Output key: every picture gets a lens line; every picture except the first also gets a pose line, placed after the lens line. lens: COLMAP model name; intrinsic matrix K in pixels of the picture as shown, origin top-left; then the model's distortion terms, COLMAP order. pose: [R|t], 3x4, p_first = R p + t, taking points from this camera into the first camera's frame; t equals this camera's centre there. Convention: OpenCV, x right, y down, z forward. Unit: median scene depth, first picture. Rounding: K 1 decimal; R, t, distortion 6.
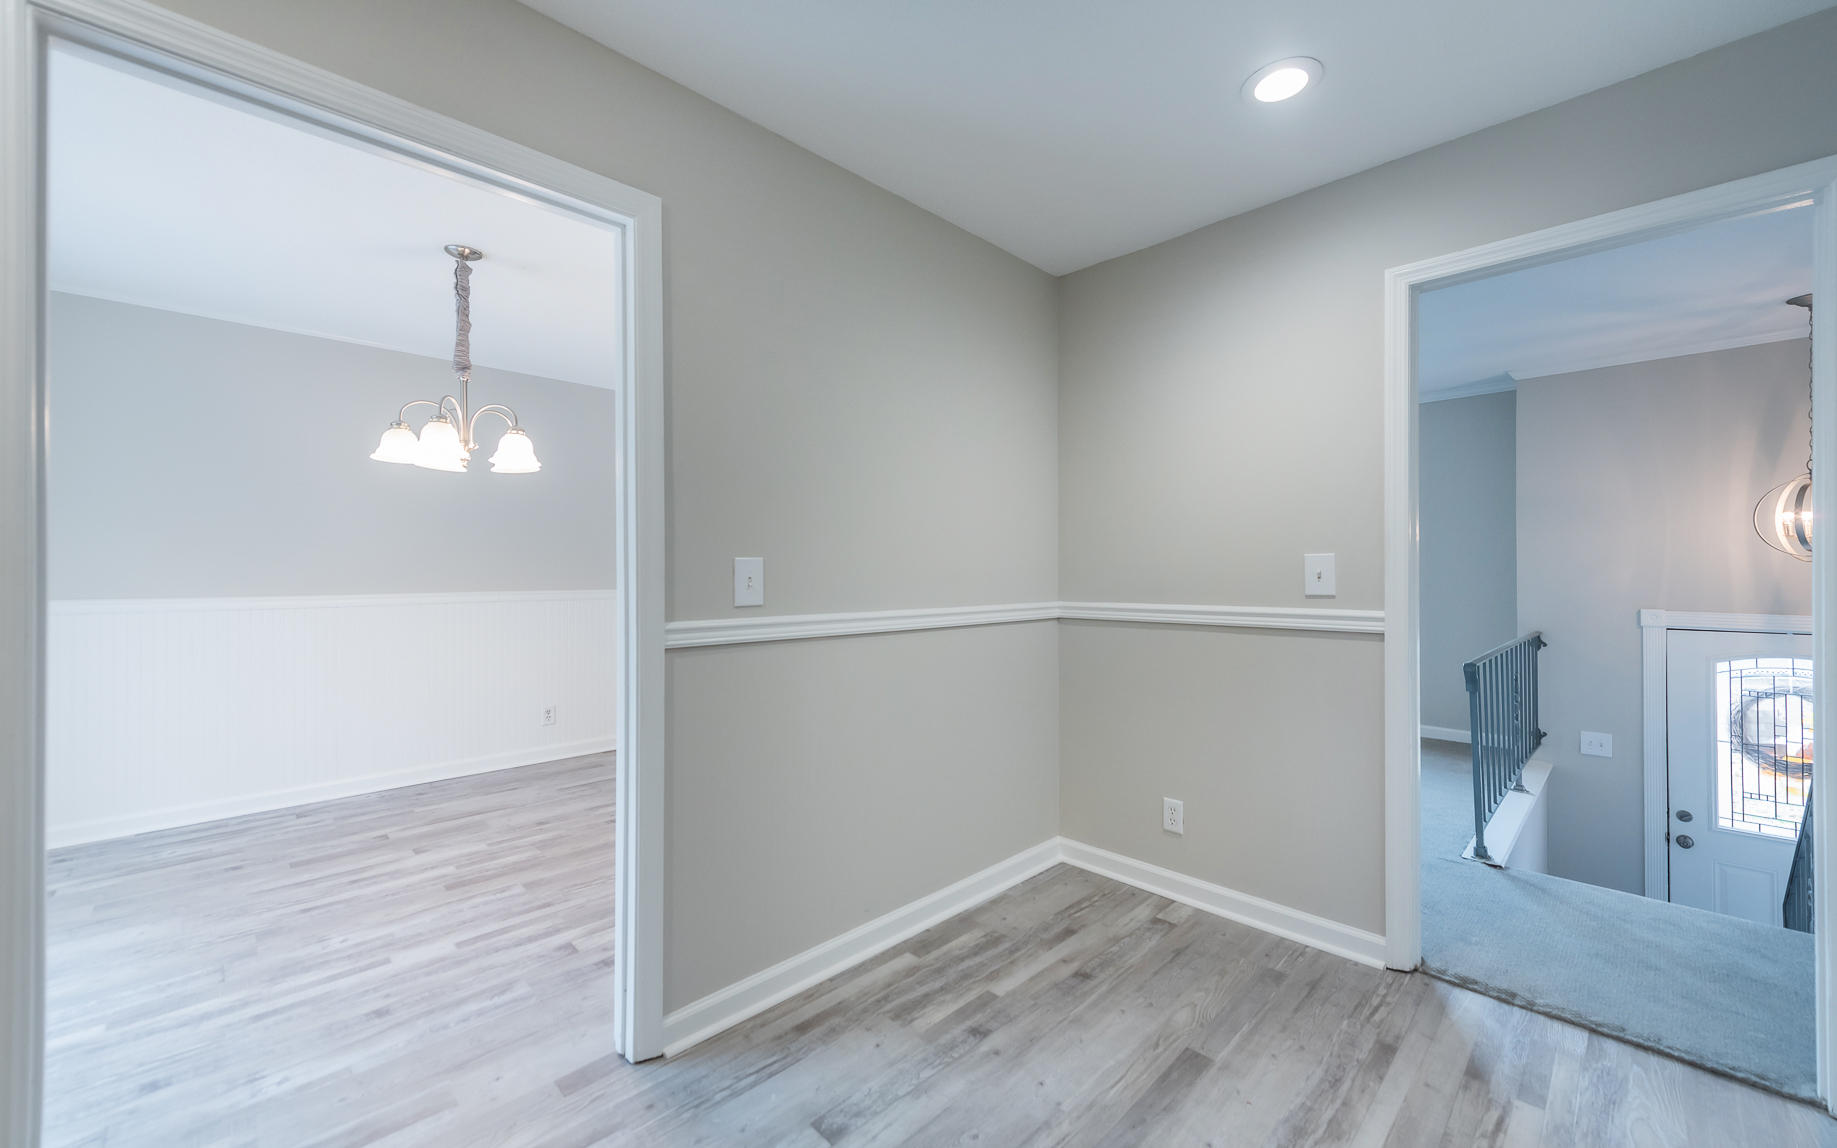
lens RADIAL K [[712.4, 0, 918.5], [0, 712.4, 574.0], [0, 0, 1]] dist [-0.001155, -0.000678]
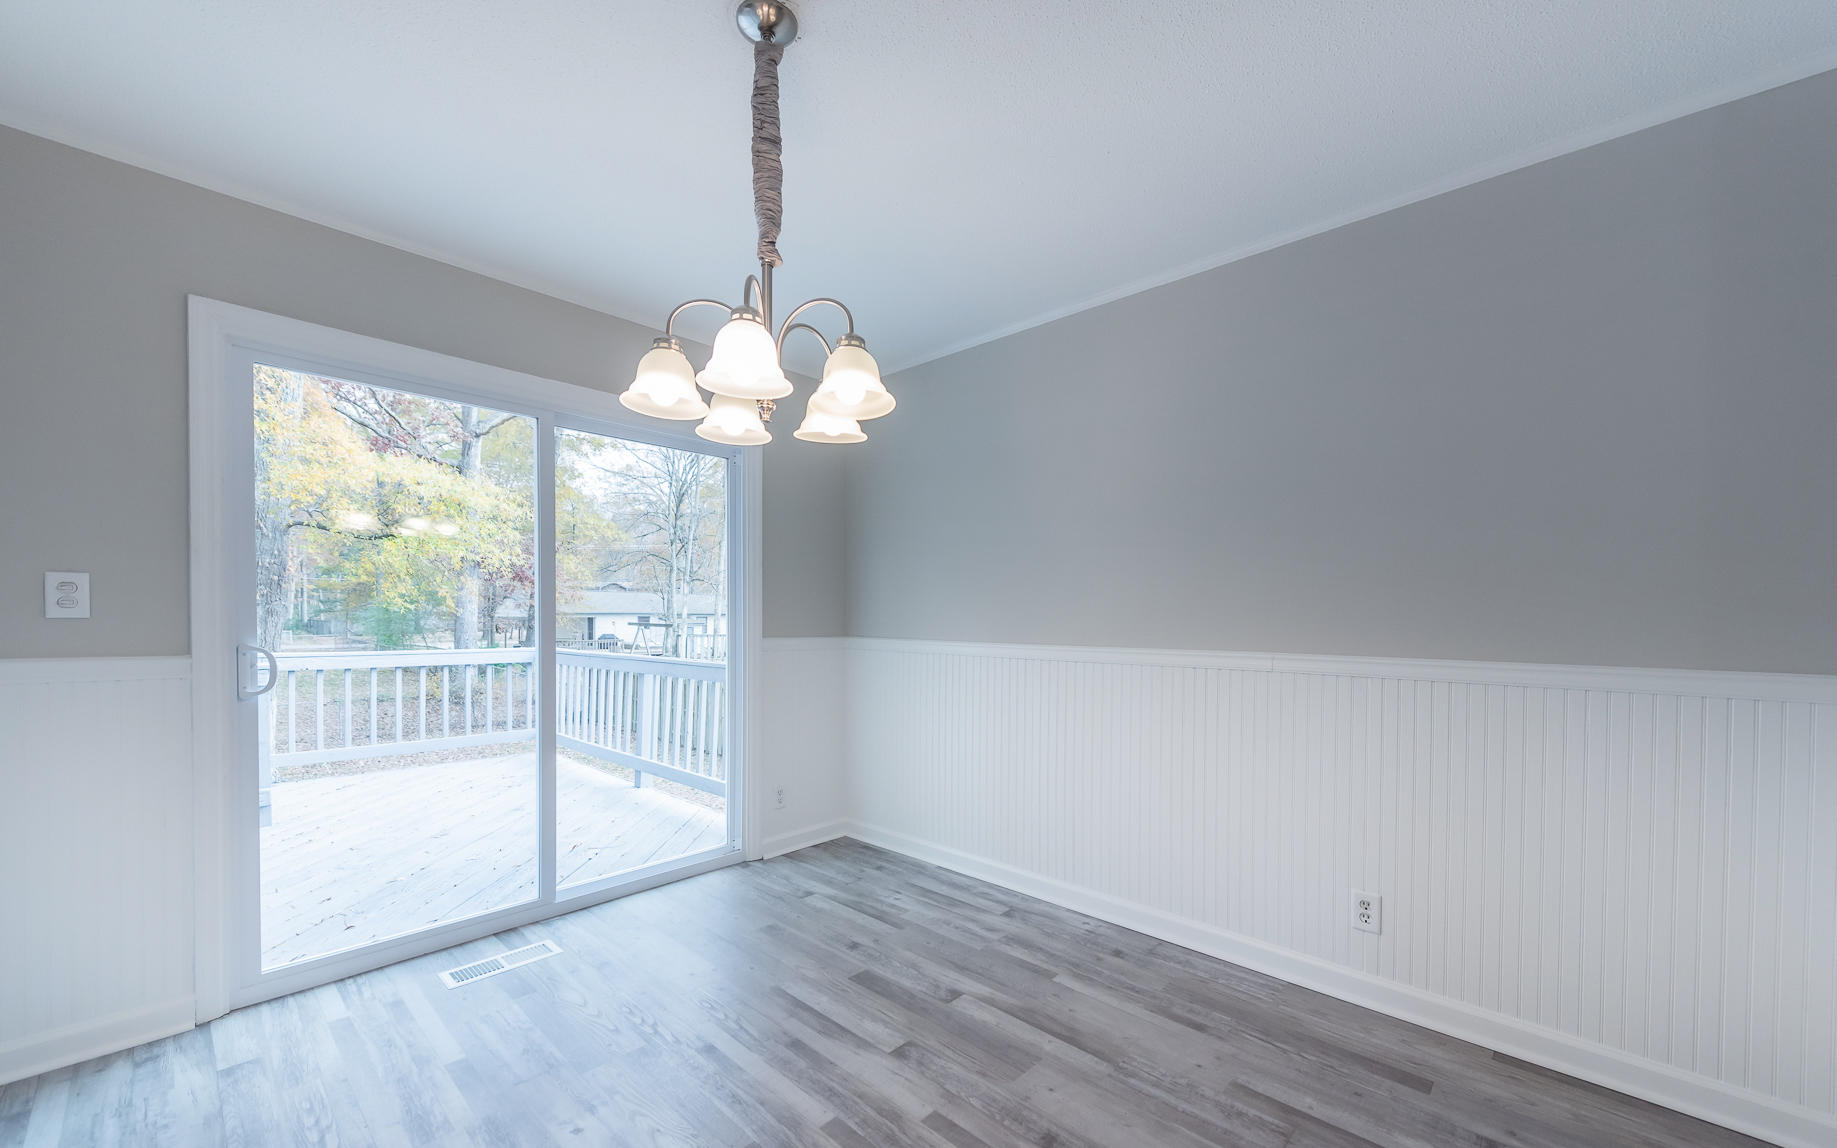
lens RADIAL K [[705.7, 0, 909.6], [0, 705.7, 617.0], [0, 0, 1]] dist [0.000978, -0.000017]
pose [[0.028142, 0.008208, -0.999570, -0.055915], [-0.002567, 0.999964, 0.008139, -0.012128], [0.999601, 0.002337, 0.028162, 0.928964]]
